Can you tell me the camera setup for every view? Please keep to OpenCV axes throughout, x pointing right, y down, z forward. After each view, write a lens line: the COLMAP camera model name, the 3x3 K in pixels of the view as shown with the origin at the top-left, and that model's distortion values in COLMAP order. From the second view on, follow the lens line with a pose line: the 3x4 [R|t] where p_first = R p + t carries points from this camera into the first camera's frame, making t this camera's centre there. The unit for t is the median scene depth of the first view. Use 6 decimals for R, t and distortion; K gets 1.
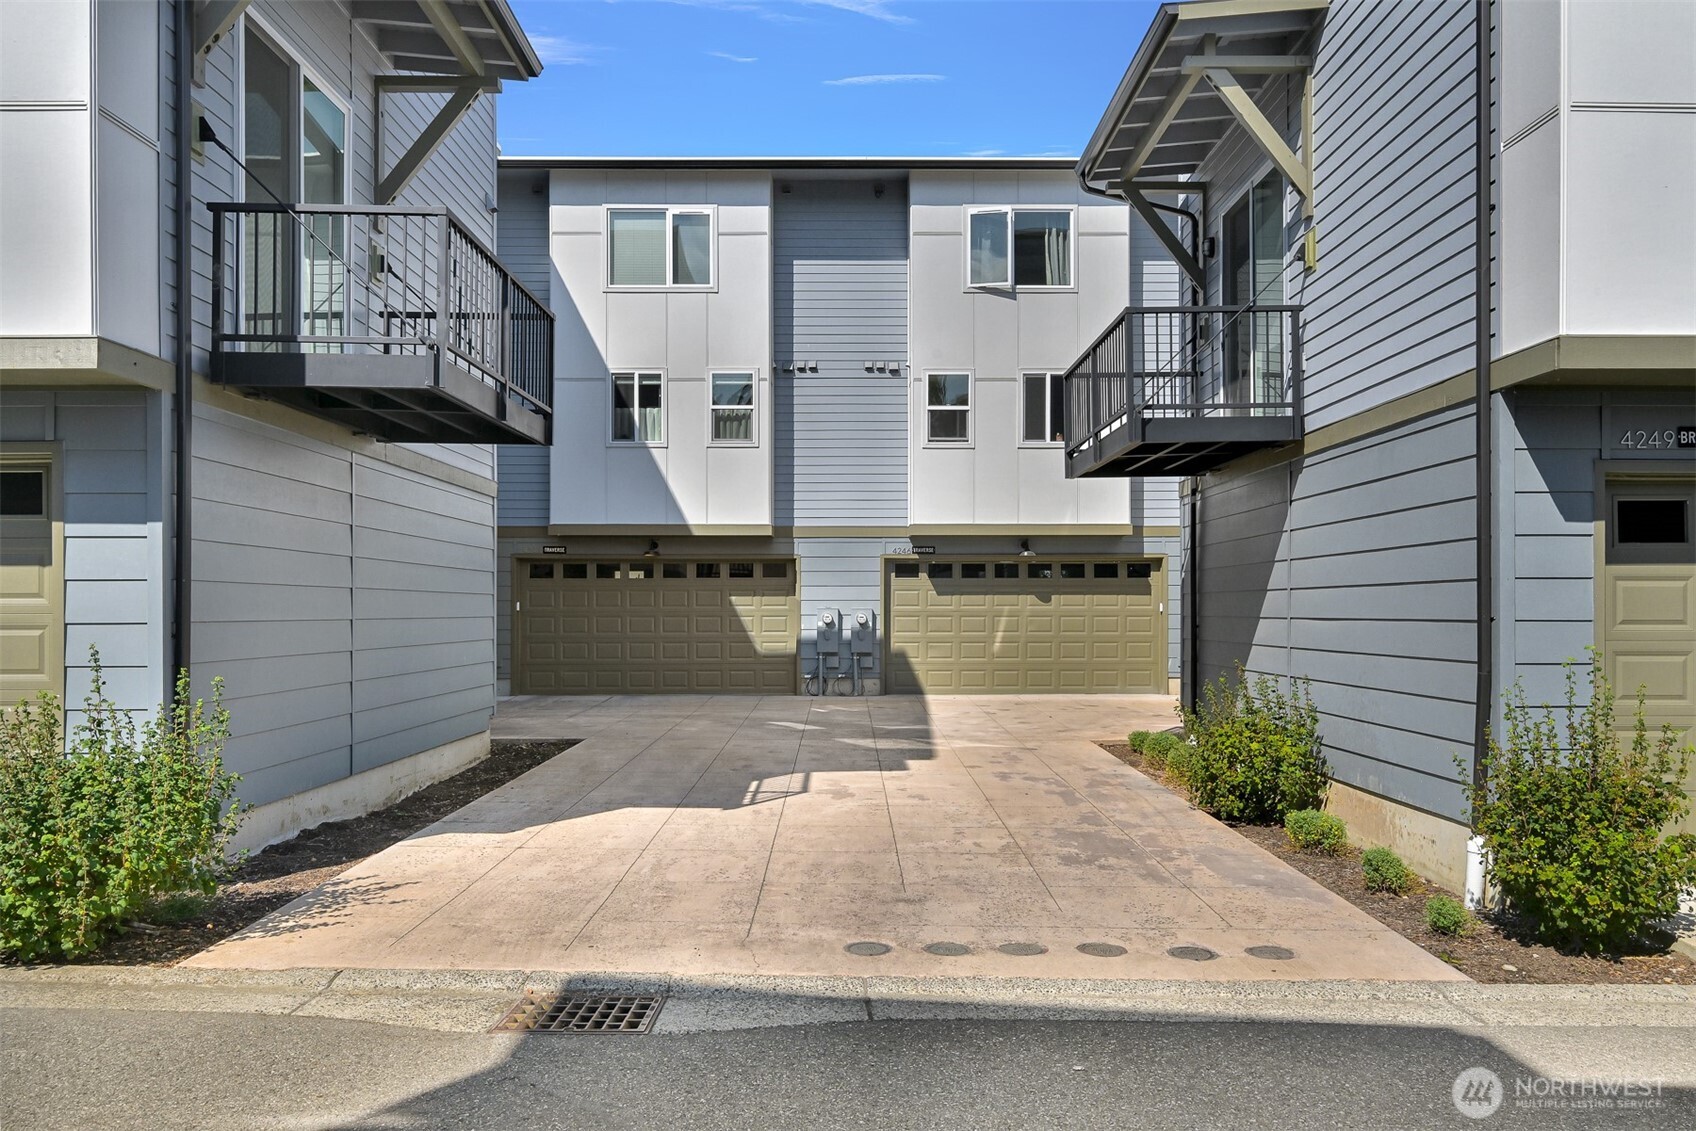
lens RADIAL K [[1159.4, 0, 844.4], [0, 1159.4, 598.7], [0, 0, 1]] dist [0.000832, -0.002072]
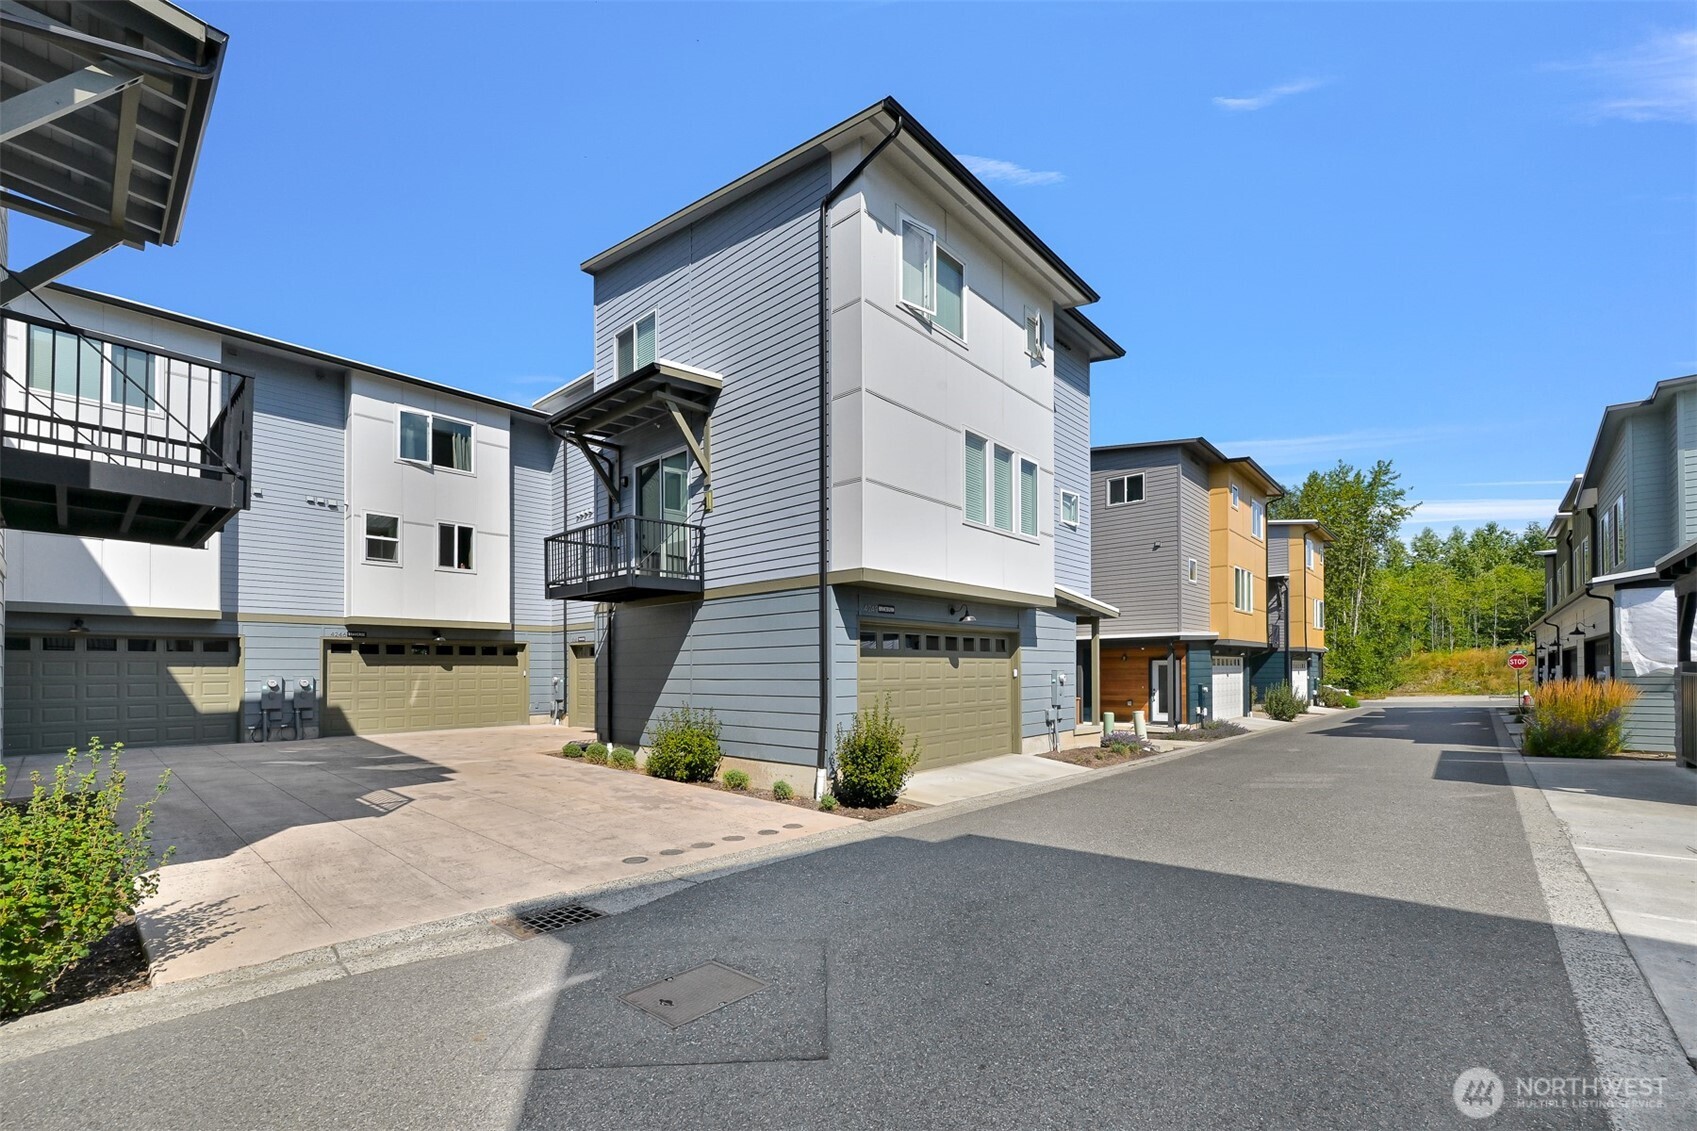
lens RADIAL K [[700.2, 0, 795.1], [0, 700.2, 659.4], [0, 0, 1]] dist [-0.001737, -0.000335]
pose [[0.702063, 0.007047, 0.712080, -0.172066], [-0.000101, 0.999952, -0.009797, -0.002803], [-0.712114, 0.006806, 0.702030, 0.007437]]
